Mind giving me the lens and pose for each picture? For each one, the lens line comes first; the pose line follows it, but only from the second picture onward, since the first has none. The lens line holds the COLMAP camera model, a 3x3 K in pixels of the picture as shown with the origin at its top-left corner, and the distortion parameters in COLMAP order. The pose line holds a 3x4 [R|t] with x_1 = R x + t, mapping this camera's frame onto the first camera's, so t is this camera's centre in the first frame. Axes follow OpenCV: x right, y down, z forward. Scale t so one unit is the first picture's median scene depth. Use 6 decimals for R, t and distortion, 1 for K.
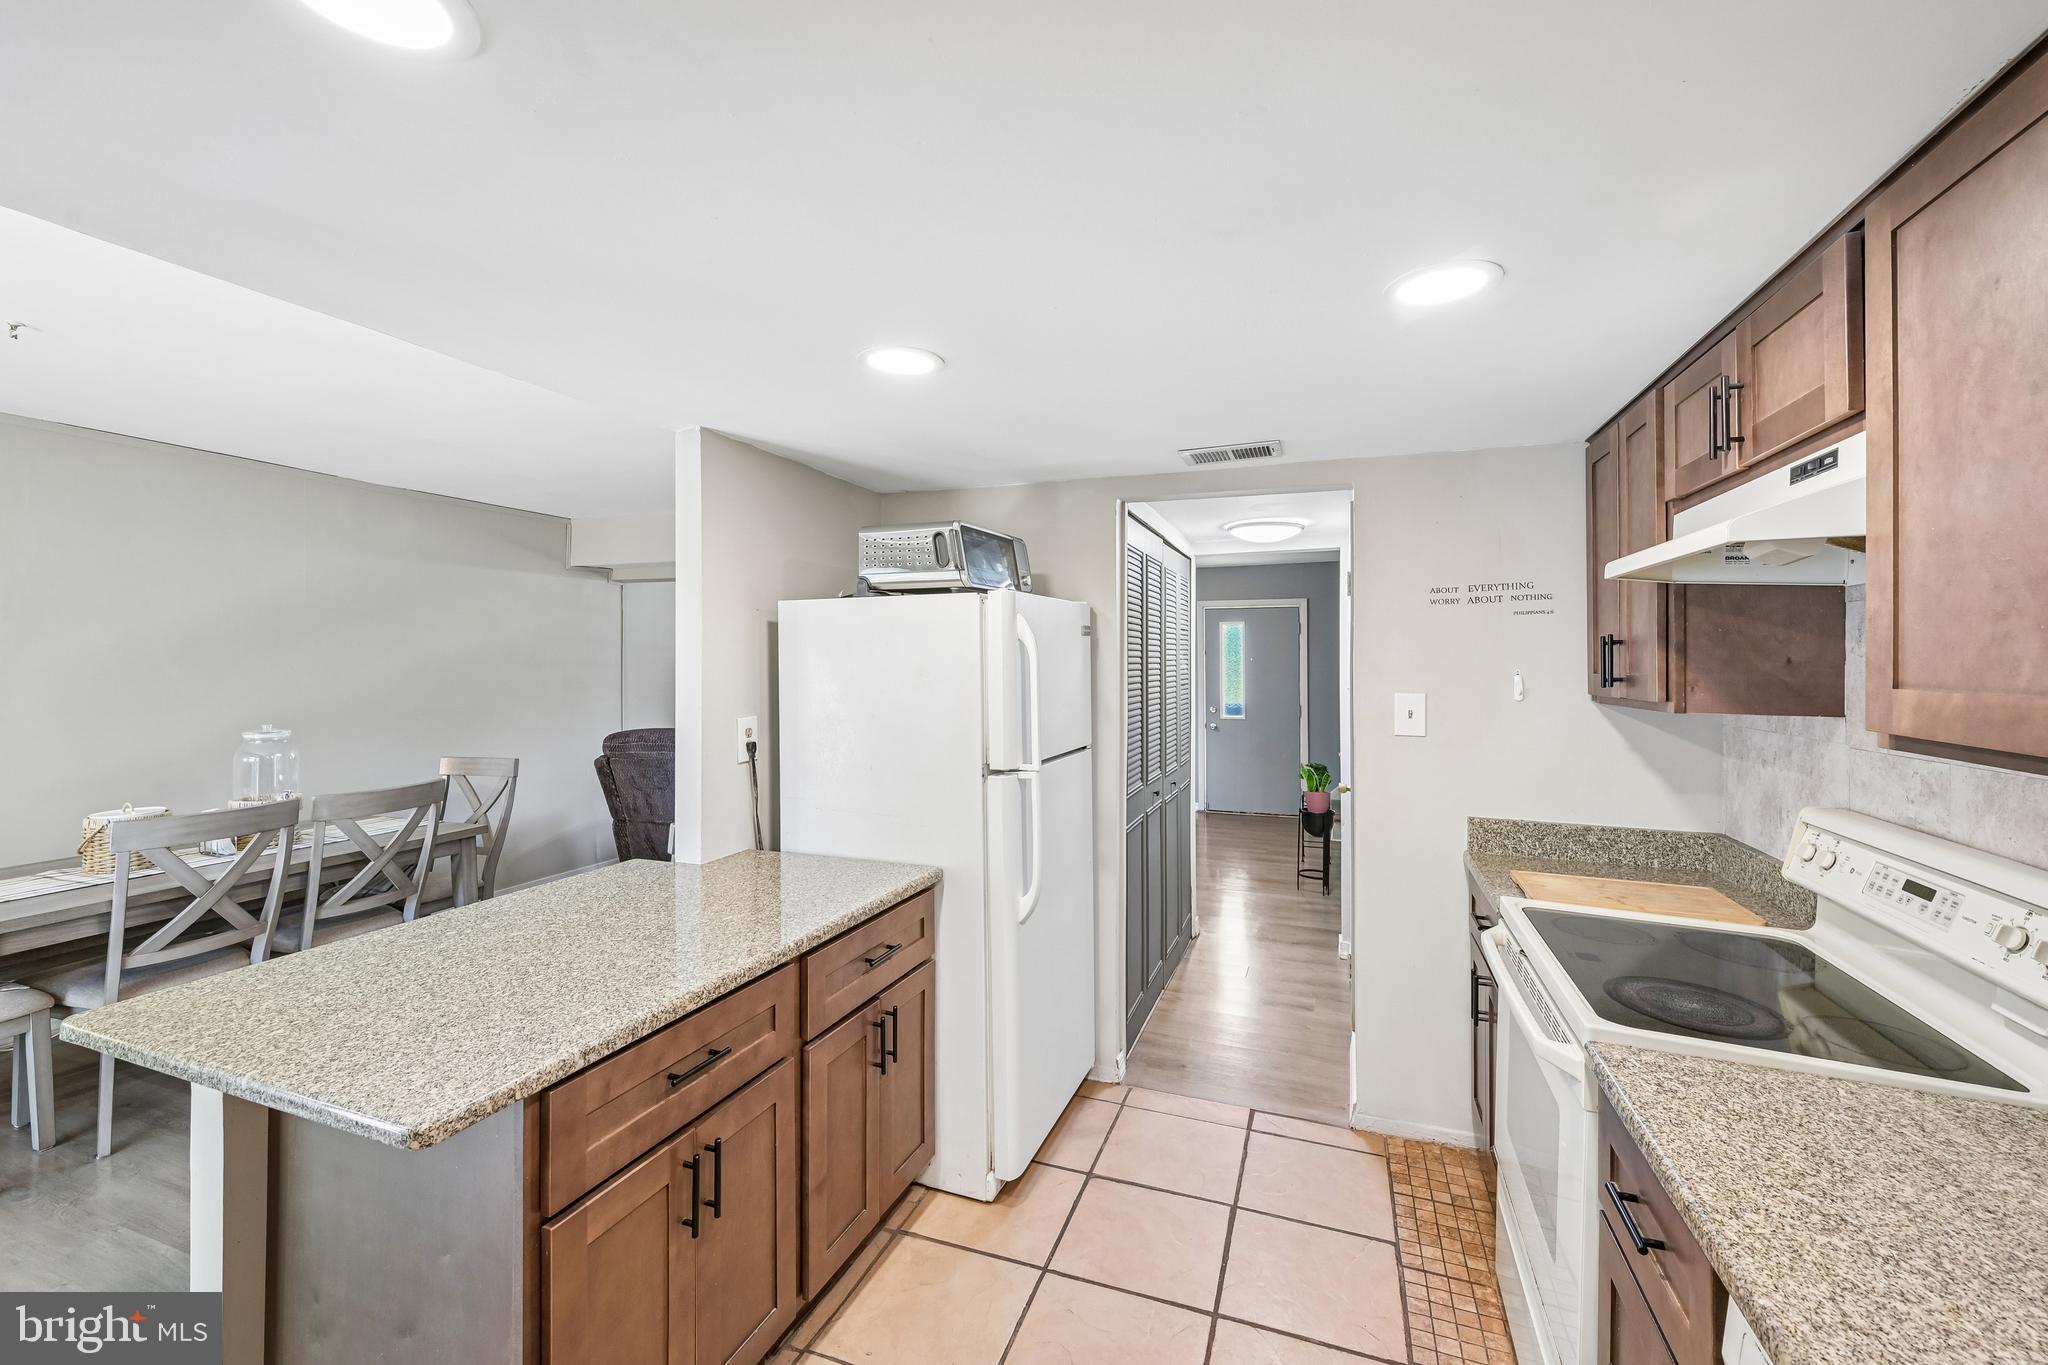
lens RADIAL K [[835.9, 0, 1026.1], [0, 835.9, 646.6], [0, 0, 1]] dist [0.004761, -0.001621]
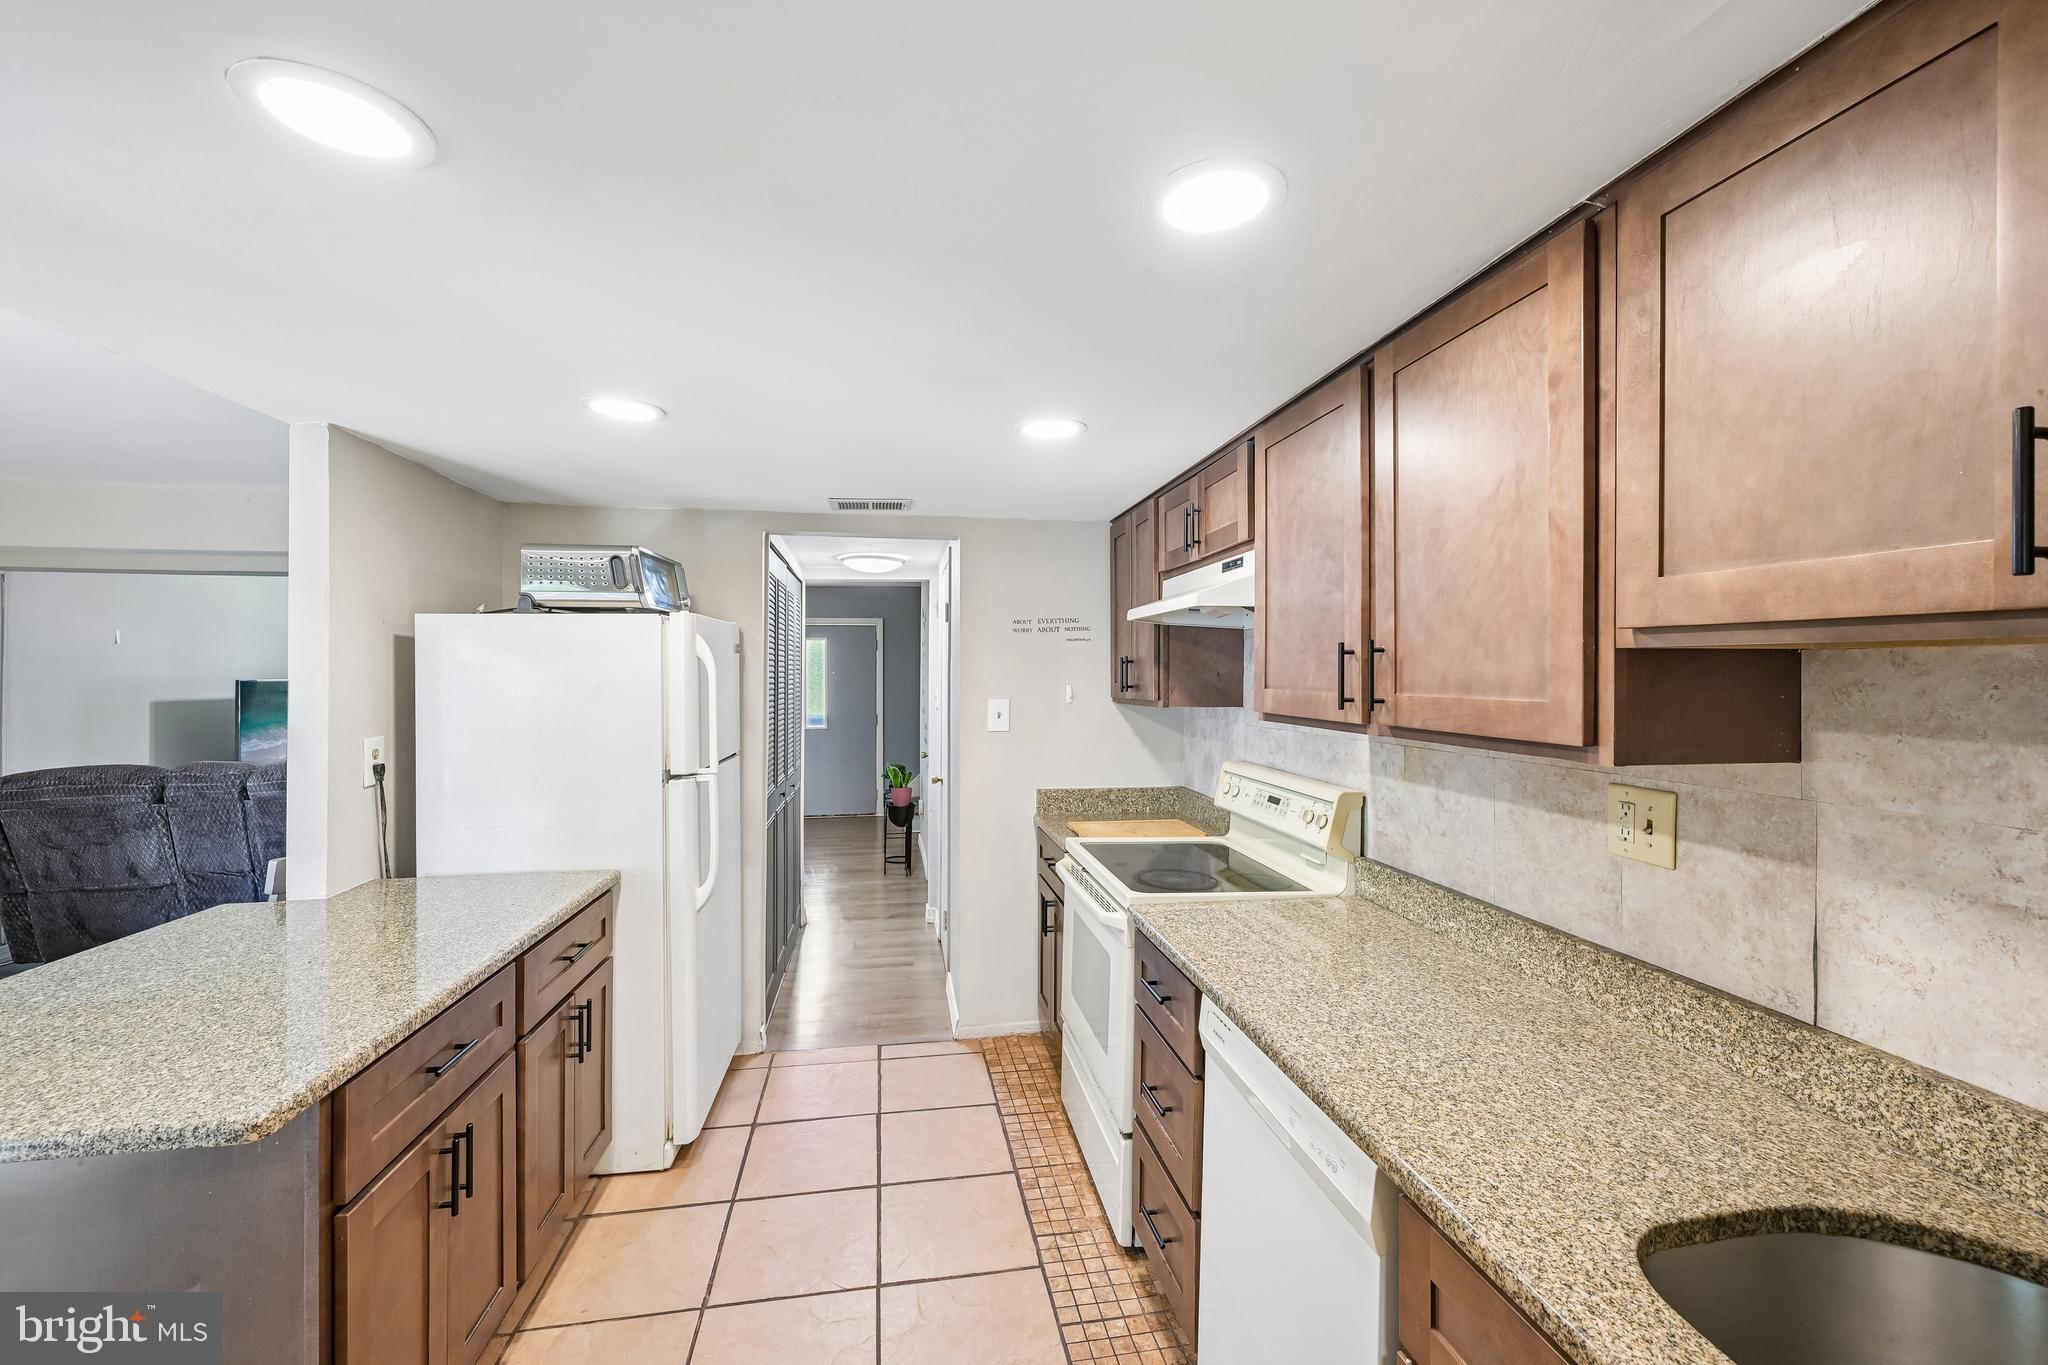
lens RADIAL K [[835.9, 0, 1020.0], [0, 835.9, 665.4], [0, 0, 1]] dist [0.004761, -0.001621]
pose [[0.868053, 0.001368, 0.496469, -0.193721], [-0.004578, 0.999976, 0.005249, -0.005185], [-0.496450, -0.006829, 0.868038, -0.184875]]
